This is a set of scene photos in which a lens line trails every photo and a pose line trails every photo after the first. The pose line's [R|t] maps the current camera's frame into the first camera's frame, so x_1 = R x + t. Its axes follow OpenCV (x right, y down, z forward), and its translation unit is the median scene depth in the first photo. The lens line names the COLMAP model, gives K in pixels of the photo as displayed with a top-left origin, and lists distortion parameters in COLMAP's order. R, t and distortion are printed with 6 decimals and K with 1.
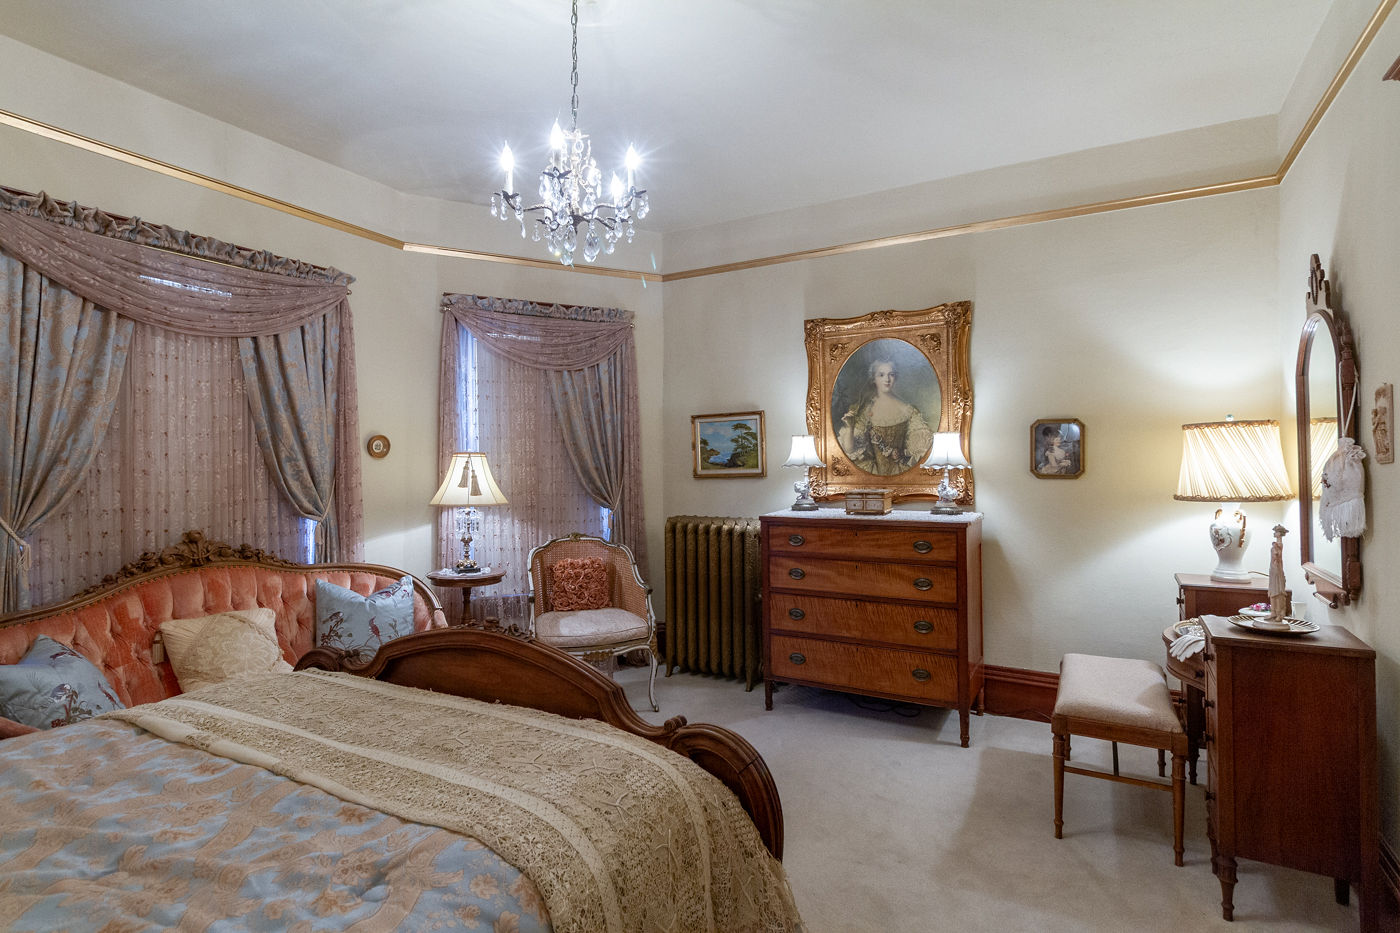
lens RADIAL K [[710.5, 0, 700.0], [0, 710.5, 466.5], [0, 0, 1]] dist [-0.002144, 0.000199]
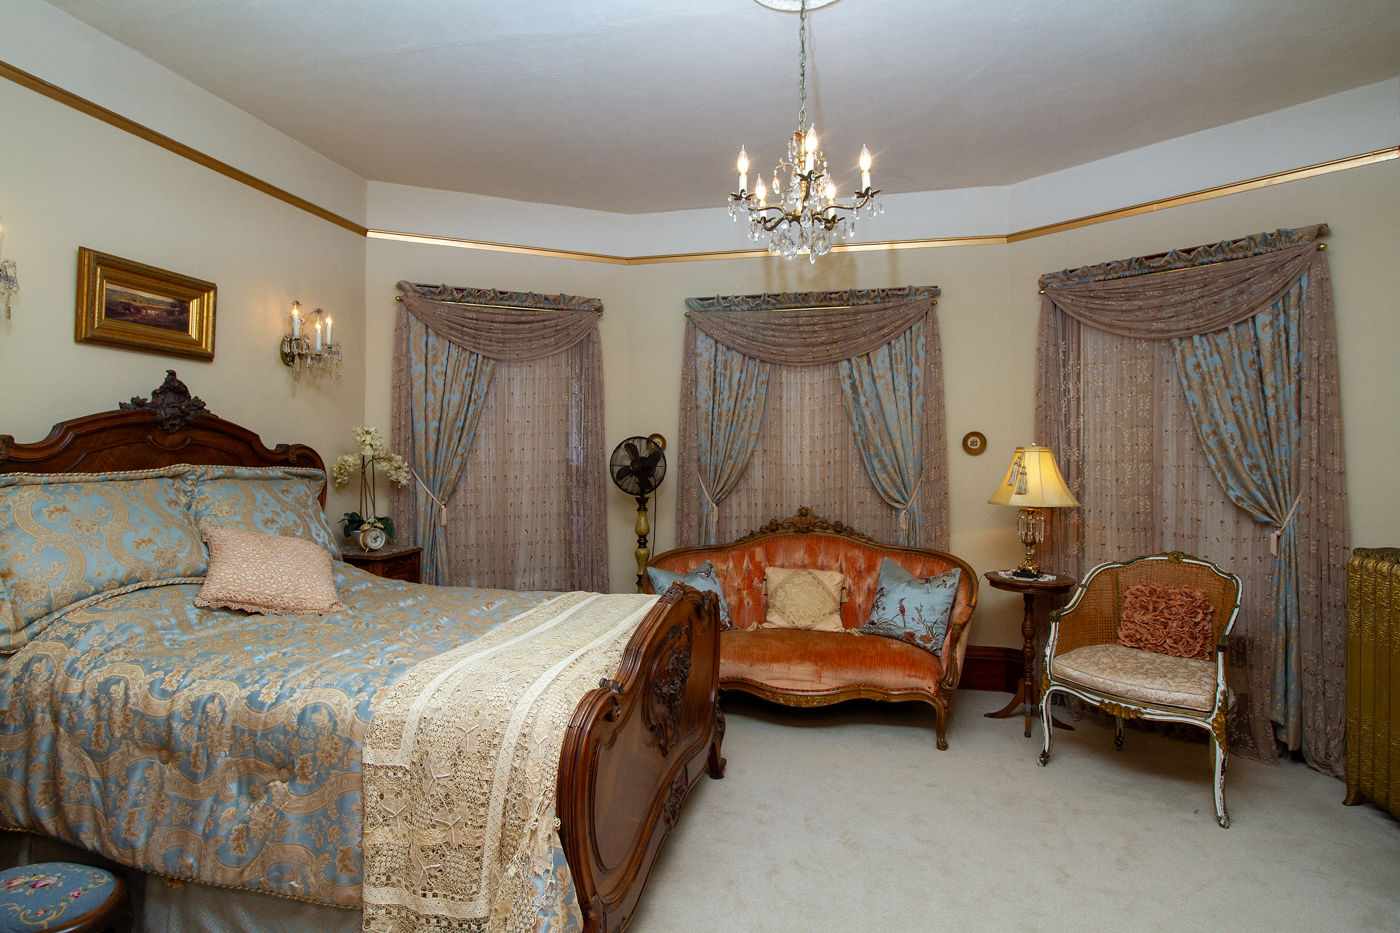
lens RADIAL K [[710.5, 0, 700.0], [0, 710.5, 466.5], [0, 0, 1]] dist [-0.002144, 0.000199]
pose [[0.277647, 0.010966, -0.960621, 0.494442], [-0.005462, 0.999937, 0.009836, -0.001247], [0.960668, 0.002517, 0.277690, 0.372162]]
